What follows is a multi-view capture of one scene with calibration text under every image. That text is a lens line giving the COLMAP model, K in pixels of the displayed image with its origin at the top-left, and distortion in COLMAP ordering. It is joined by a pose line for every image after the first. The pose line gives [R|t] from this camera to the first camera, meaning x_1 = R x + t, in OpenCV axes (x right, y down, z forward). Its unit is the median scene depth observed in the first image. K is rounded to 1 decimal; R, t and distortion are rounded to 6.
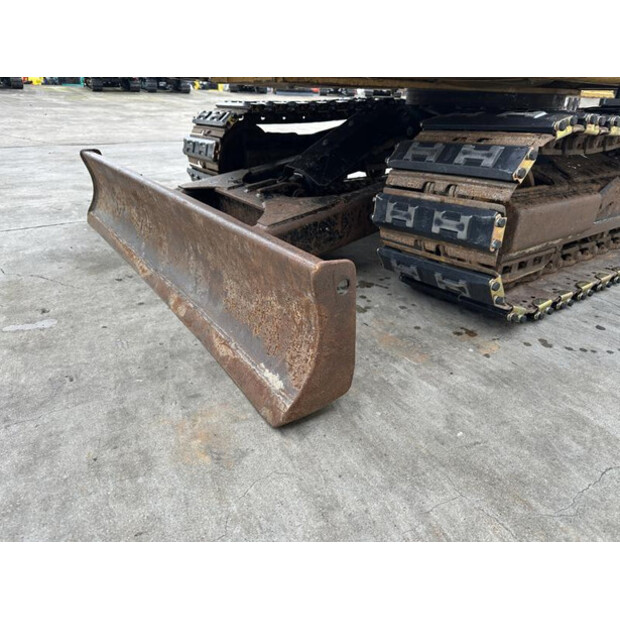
lens RADIAL K [[433.8, 0, 311.4], [0, 433.8, 308.4], [0, 0, 1]] dist [0.092028, -0.137599]
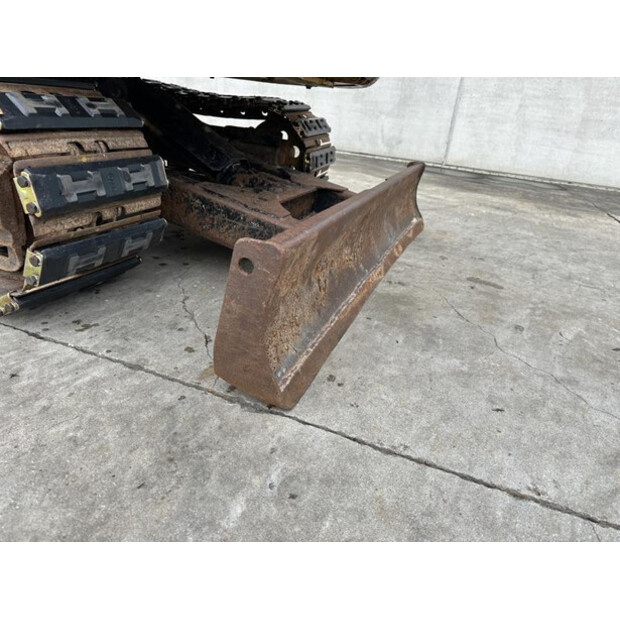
lens RADIAL K [[433.8, 0, 311.4], [0, 433.8, 308.4], [0, 0, 1]] dist [0.092028, -0.137599]
pose [[-0.549474, -0.419517, 0.722554, -1.266370], [0.251429, 0.741693, 0.621832, -0.835486], [-0.796782, 0.523351, -0.302063, 1.747535]]
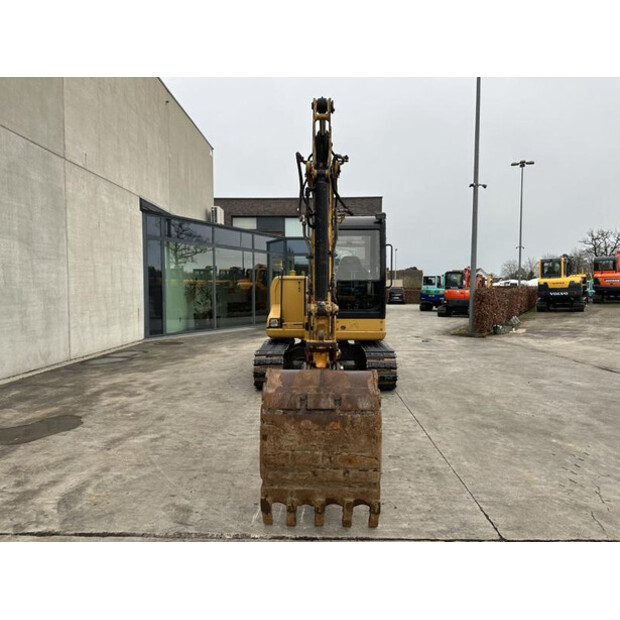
lens RADIAL K [[434.8, 0, 311.8], [0, 434.8, 312.5], [0, 0, 1]] dist [0.020770, -0.033369]
pose [[-0.606549, 0.015962, -0.794886, 4.845569], [-0.352712, 0.890624, 0.287026, -2.511303], [0.712526, 0.454461, -0.534577, 4.179999]]
